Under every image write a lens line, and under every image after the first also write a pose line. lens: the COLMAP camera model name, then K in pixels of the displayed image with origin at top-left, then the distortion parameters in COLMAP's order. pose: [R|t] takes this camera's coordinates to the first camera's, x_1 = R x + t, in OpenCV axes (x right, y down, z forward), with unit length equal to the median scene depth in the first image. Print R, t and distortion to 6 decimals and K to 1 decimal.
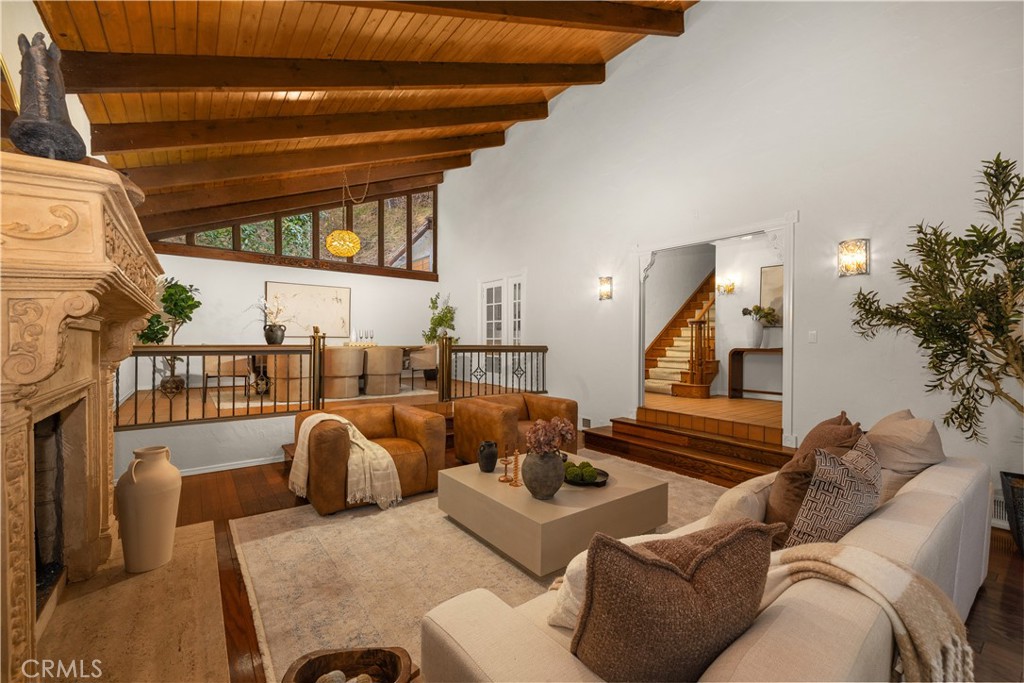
lens RADIAL K [[430.0, 0, 509.6], [0, 430.0, 343.4], [0, 0, 1]] dist [0.002460, 0.000027]
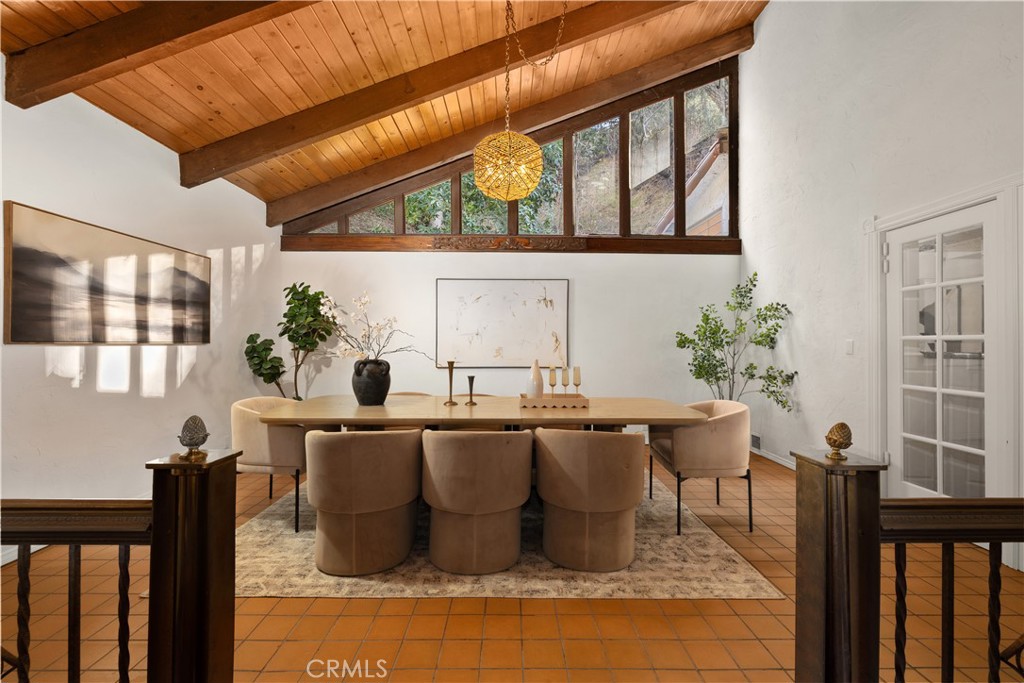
lens RADIAL K [[430.0, 0, 516.9], [0, 430.0, 340.0], [0, 0, 1]] dist [0.002460, 0.000027]
pose [[0.815478, -0.009779, -0.578705, -0.119447], [-0.000841, 0.999836, -0.018080, -0.046861], [0.578787, 0.015230, 0.815336, 0.586042]]
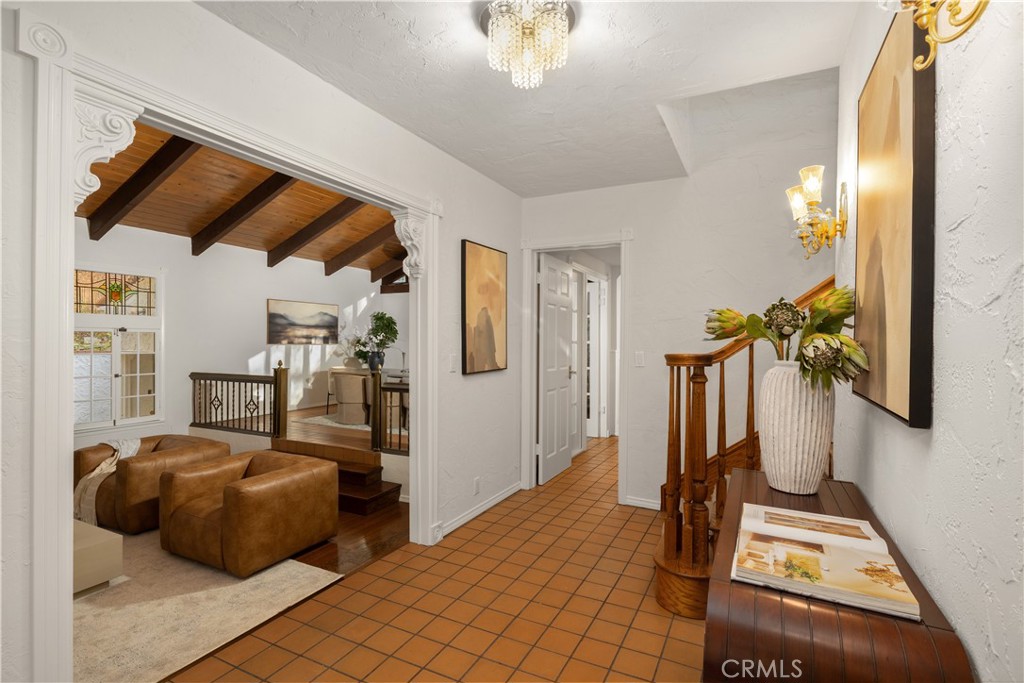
lens RADIAL K [[490.1, 0, 506.3], [0, 490.1, 342.7], [0, 0, 1]] dist [0.000080, 0.000076]
pose [[0.445748, -0.001241, -0.895158, 0.600478], [-0.007604, 0.999958, -0.005173, -0.051133], [0.895126, 0.009112, 0.445720, 0.614059]]
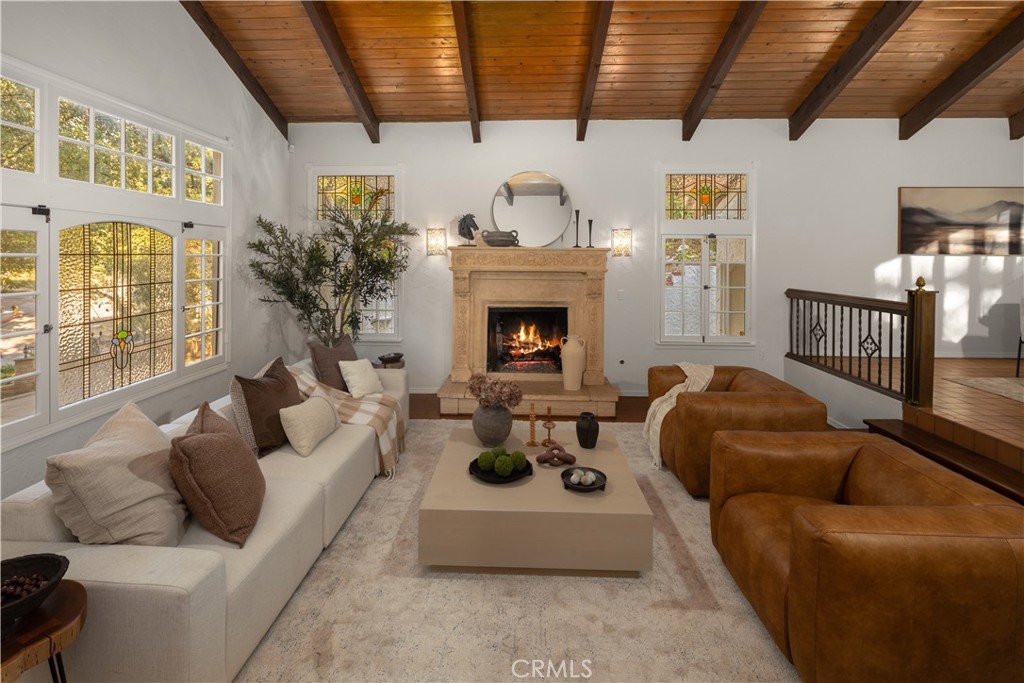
lens RADIAL K [[497.5, 0, 508.8], [0, 497.5, 257.1], [0, 0, 1]] dist [0.003499, -0.001518]
pose [[-0.614826, -0.006120, -0.788639, 0.352839], [-0.014373, 0.999891, 0.003446, -0.039457], [0.788532, 0.013453, -0.614846, 0.622348]]
